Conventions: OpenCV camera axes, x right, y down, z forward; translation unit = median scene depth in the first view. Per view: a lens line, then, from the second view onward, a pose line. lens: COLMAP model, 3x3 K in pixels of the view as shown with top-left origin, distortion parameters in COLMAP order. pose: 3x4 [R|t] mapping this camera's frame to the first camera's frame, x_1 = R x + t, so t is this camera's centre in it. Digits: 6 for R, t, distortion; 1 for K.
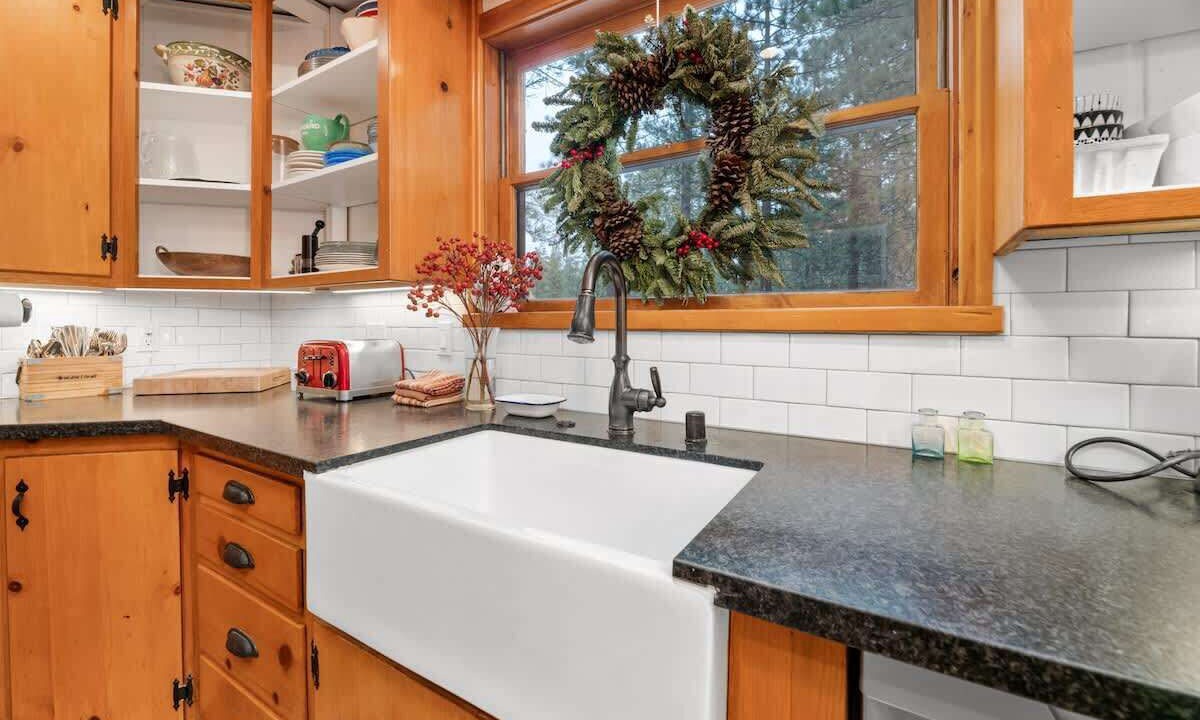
lens RADIAL K [[493.2, 0, 600.6], [0, 493.2, 335.3], [0, 0, 1]] dist [0.000008, -0.000001]
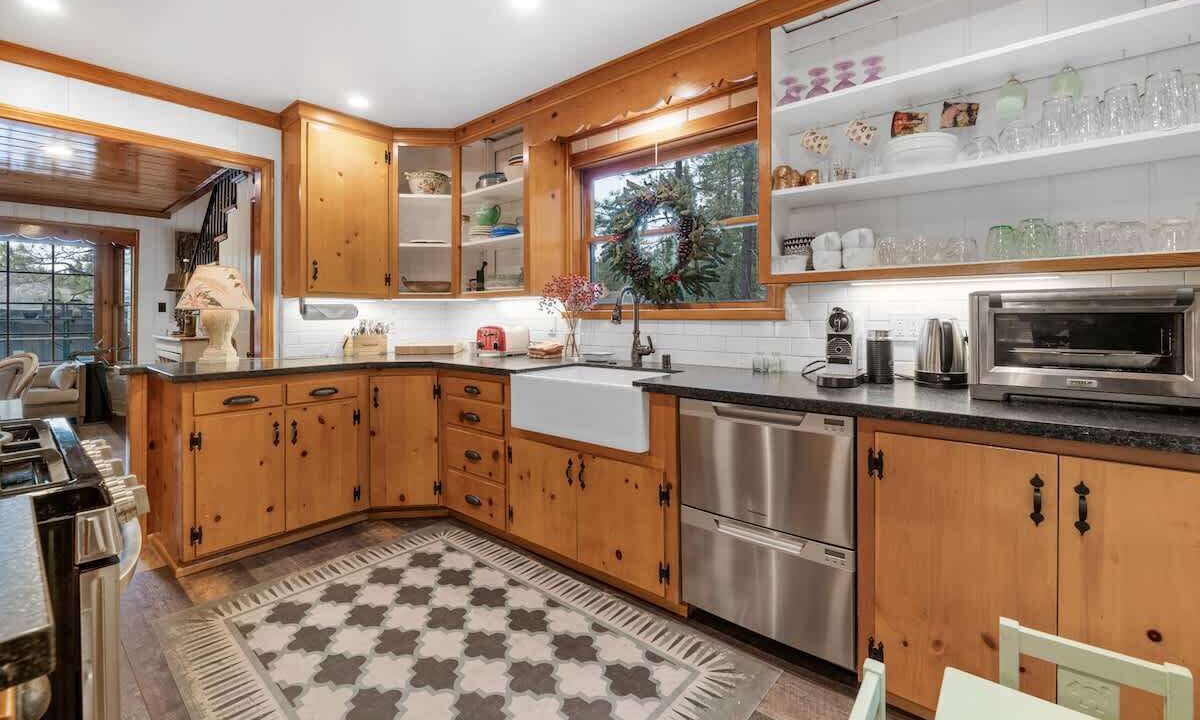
lens RADIAL K [[501.5, 0, 605.1], [0, 501.5, 312.7], [0, 0, 1]] dist [-0.002560, -0.000560]
pose [[0.990571, -0.006502, -0.136843, 0.188449], [0.002108, 0.999478, -0.032228, 0.027882], [0.136981, 0.031636, 0.990068, -1.115456]]
